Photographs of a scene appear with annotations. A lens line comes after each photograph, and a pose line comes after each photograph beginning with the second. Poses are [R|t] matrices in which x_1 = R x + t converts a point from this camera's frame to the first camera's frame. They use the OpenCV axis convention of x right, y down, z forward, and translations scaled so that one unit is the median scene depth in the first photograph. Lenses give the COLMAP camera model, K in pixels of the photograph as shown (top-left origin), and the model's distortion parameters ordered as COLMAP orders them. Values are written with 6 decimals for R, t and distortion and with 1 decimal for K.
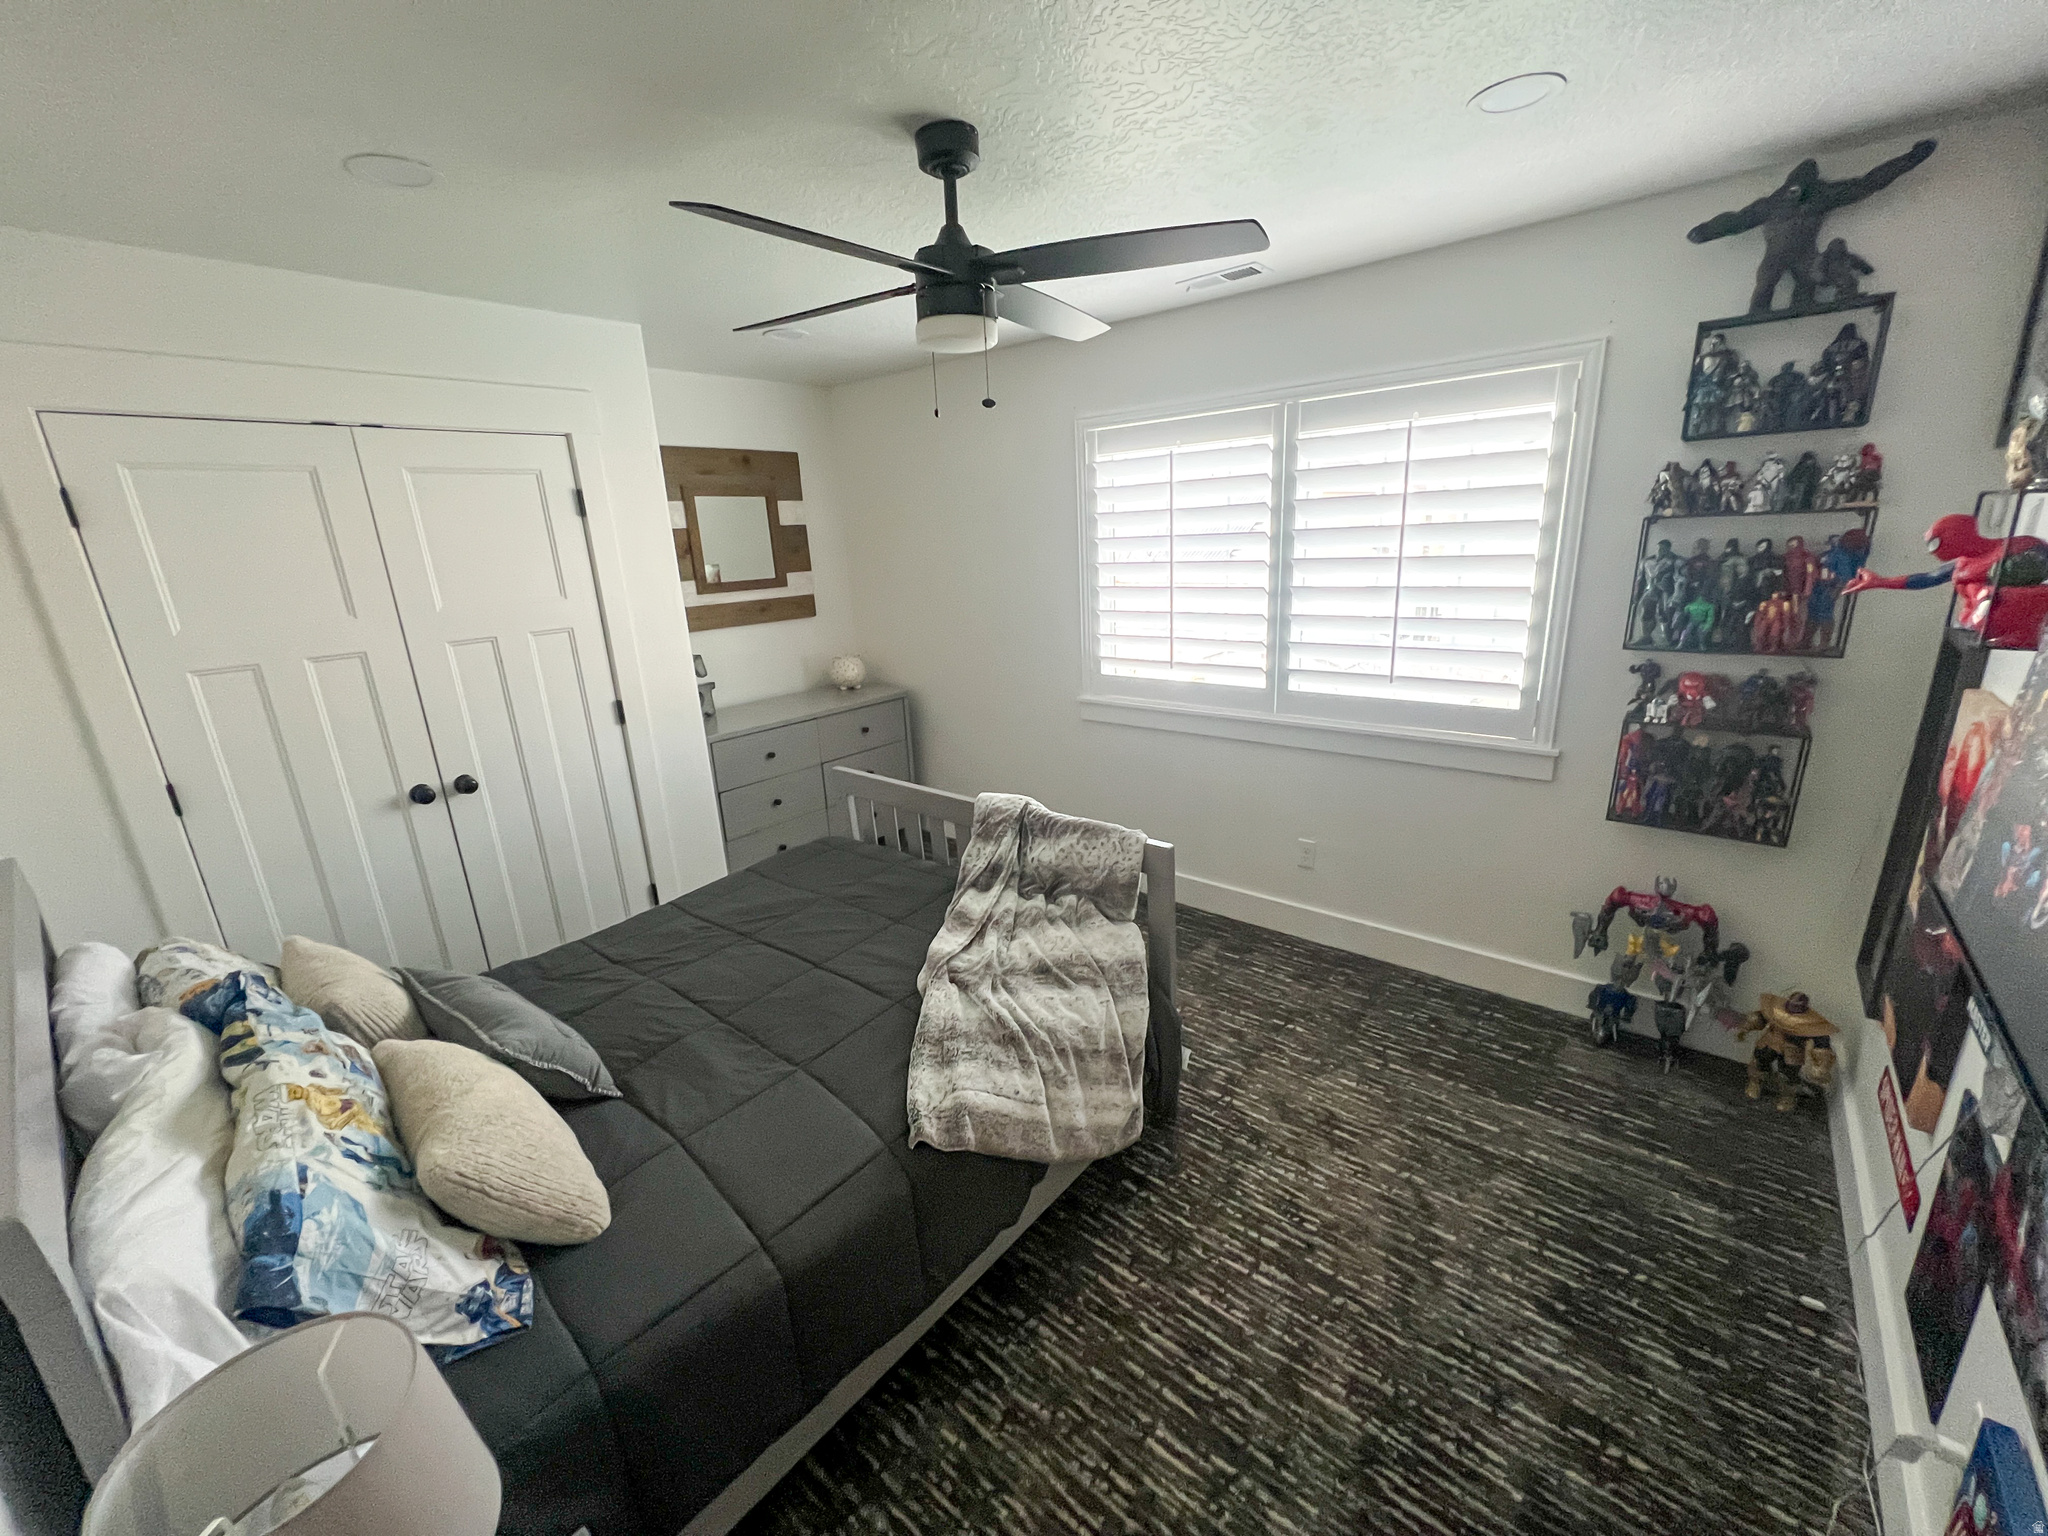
lens RADIAL K [[823.4, 0, 1033.9], [0, 823.4, 770.2], [0, 0, 1]] dist [0.001317, -0.000033]
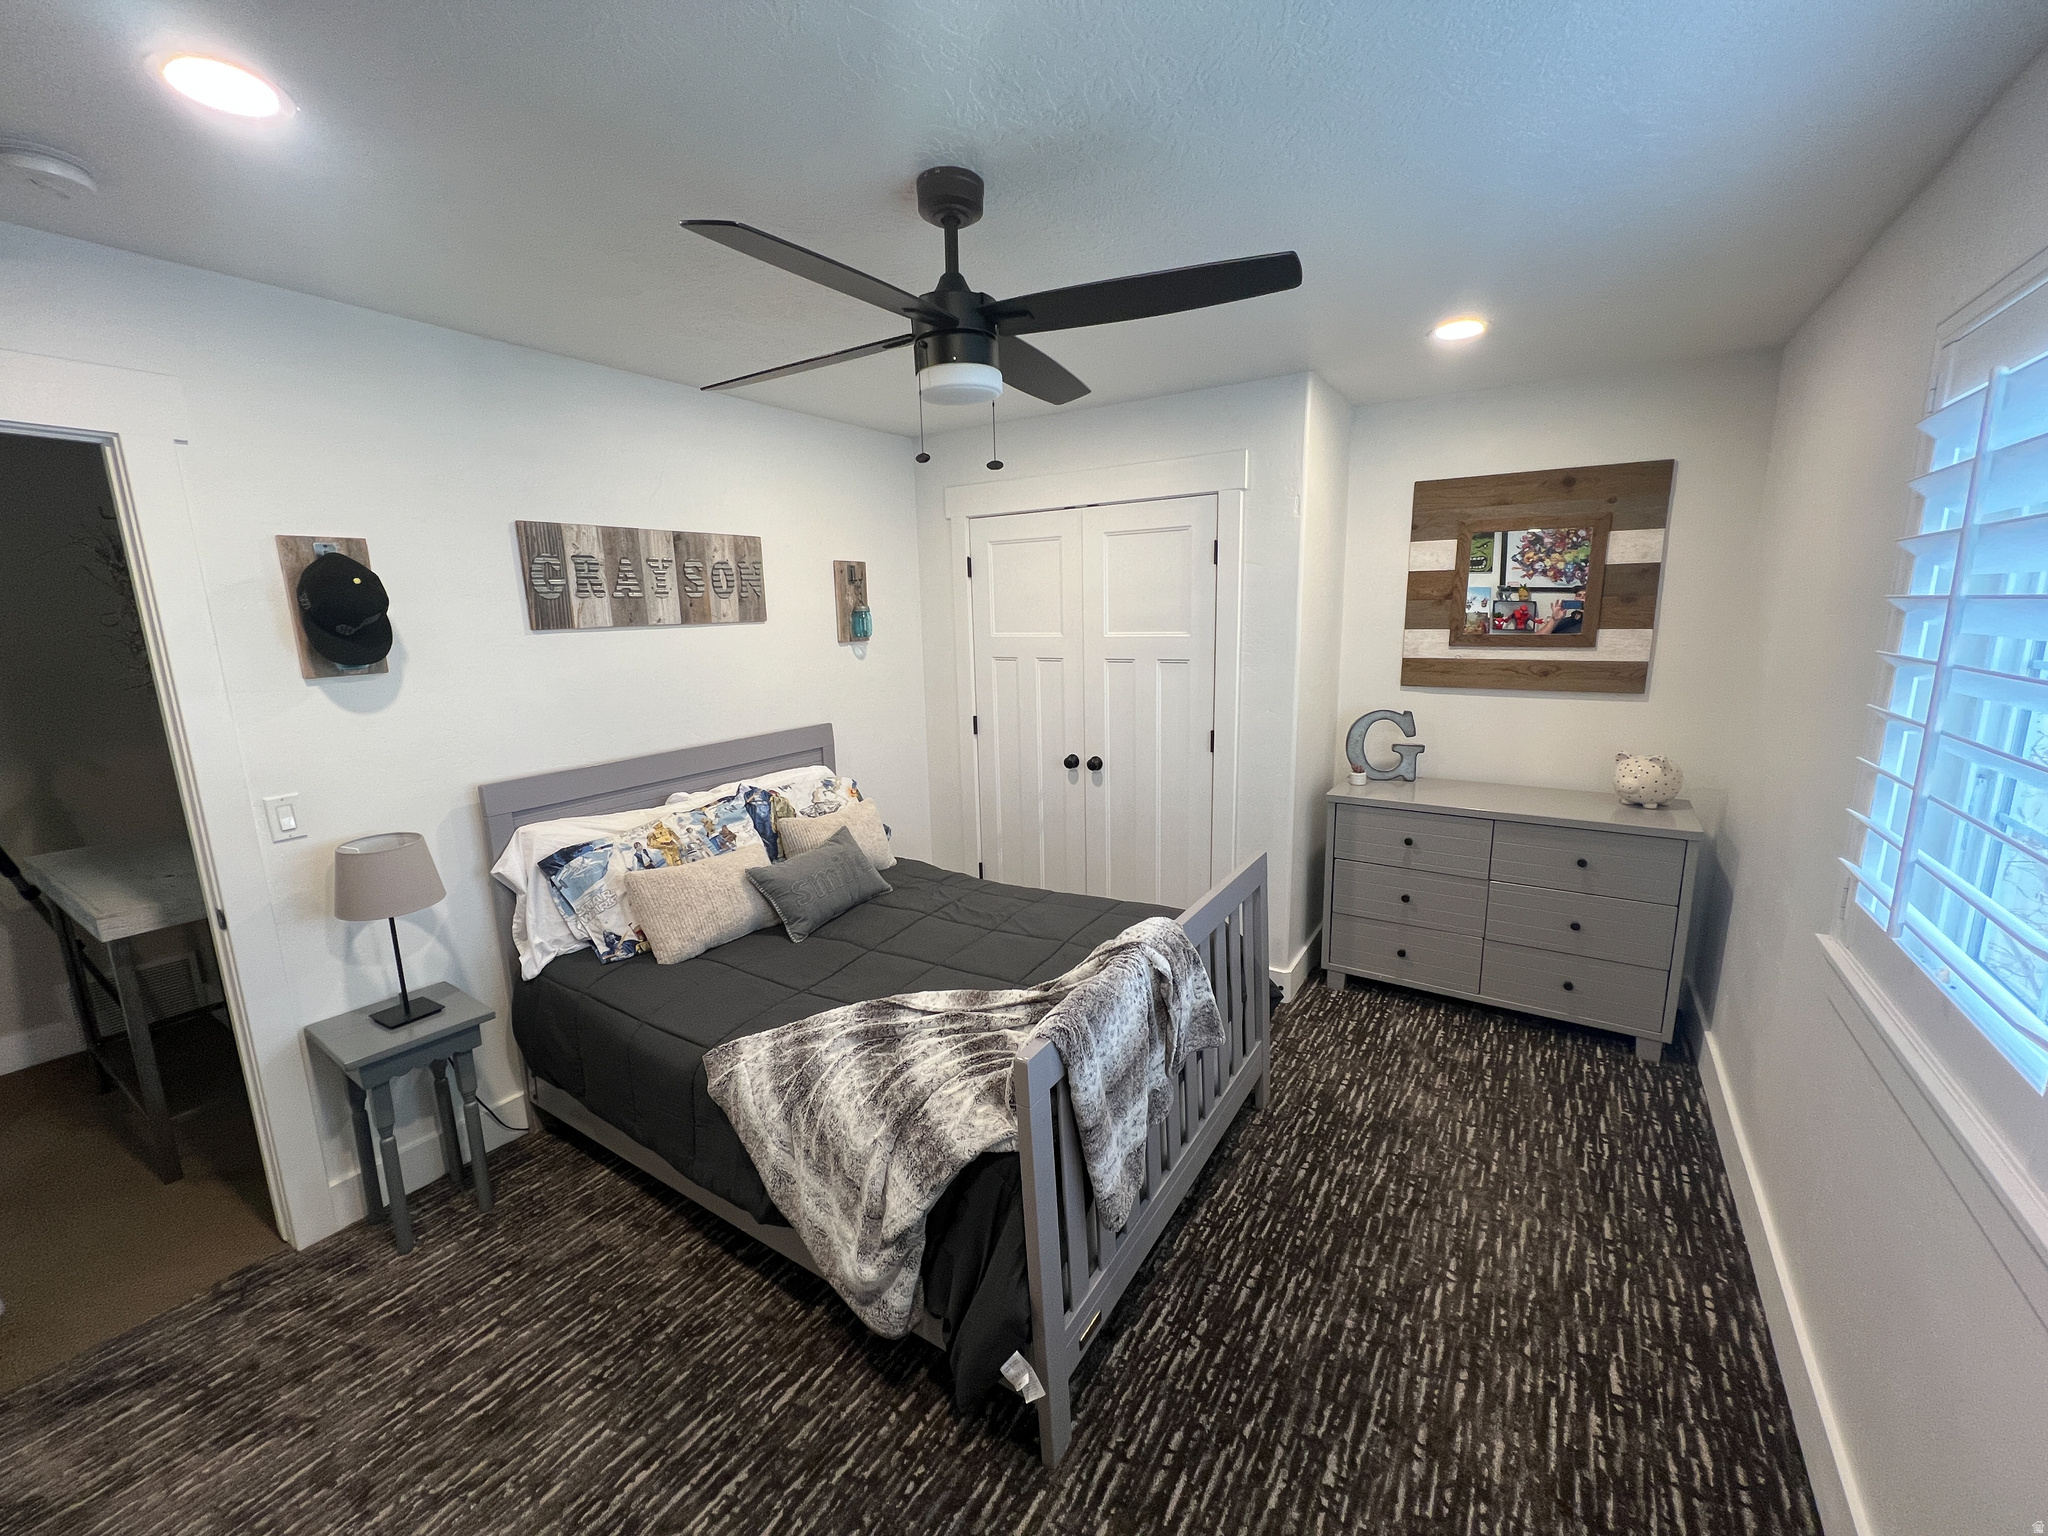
lens RADIAL K [[823.4, 0, 1005.5], [0, 823.4, 762.3], [0, 0, 1]] dist [0.001317, -0.000033]
pose [[0.100933, 0.226905, -0.968673, 0.823127], [-0.262378, 0.945247, 0.194079, -0.285121], [0.959672, 0.234569, 0.154942, 0.888837]]
